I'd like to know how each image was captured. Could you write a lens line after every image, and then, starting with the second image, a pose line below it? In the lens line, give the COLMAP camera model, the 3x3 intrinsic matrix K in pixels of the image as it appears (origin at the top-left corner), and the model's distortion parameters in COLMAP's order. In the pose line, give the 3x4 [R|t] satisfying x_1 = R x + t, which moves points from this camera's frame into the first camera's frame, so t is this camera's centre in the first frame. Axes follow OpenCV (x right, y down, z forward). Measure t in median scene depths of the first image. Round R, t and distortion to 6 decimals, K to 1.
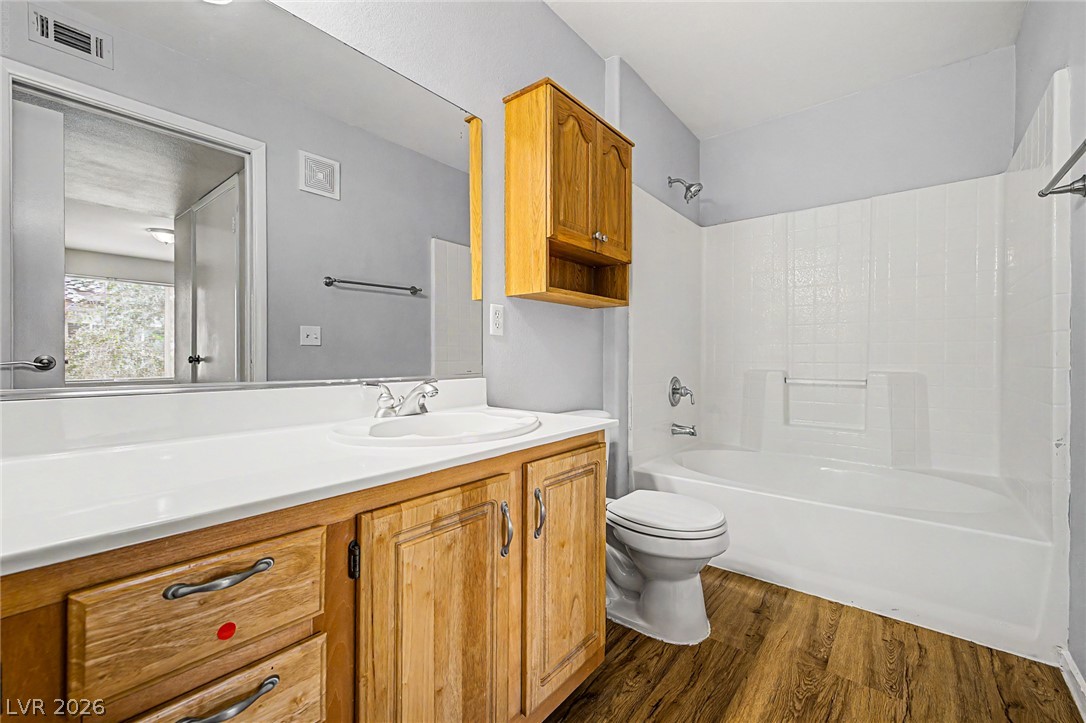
lens RADIAL K [[455.7, 0, 534.9], [0, 455.7, 357.1], [0, 0, 1]] dist [0.001823, -0.000084]
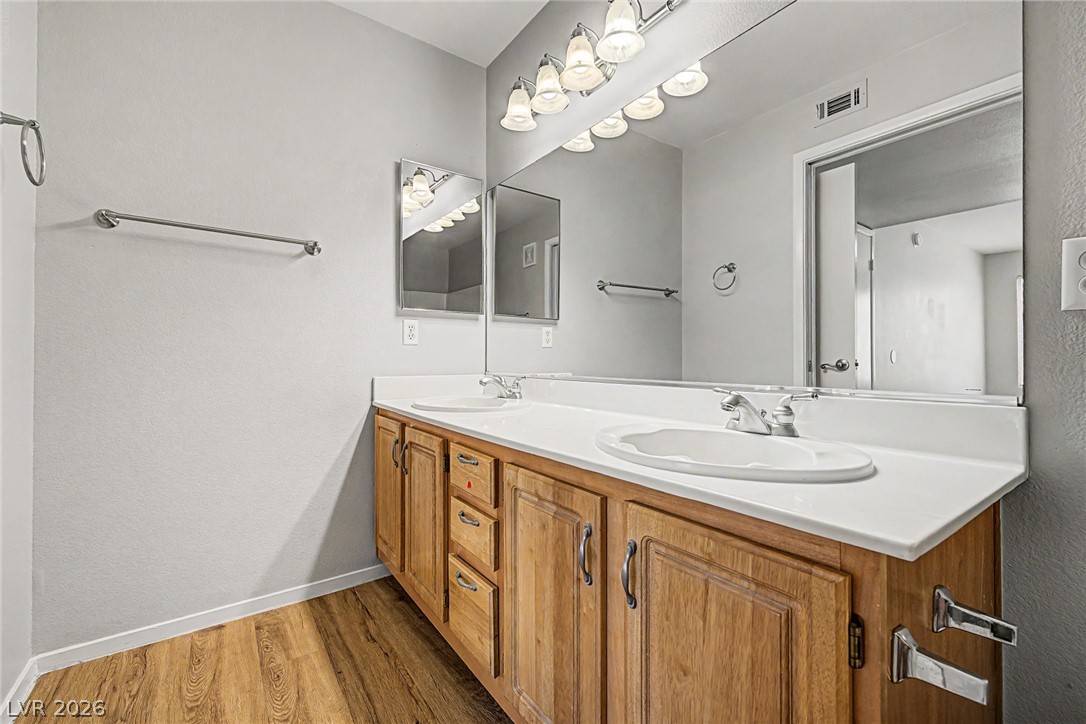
lens RADIAL K [[455.7, 0, 538.3], [0, 455.7, 360.9], [0, 0, 1]] dist [0.001823, -0.000084]
pose [[-0.258578, -0.003074, -0.965985, 0.569516], [-0.006382, 0.999979, -0.001474, 0.001806], [0.965969, 0.005784, -0.258592, 0.788559]]
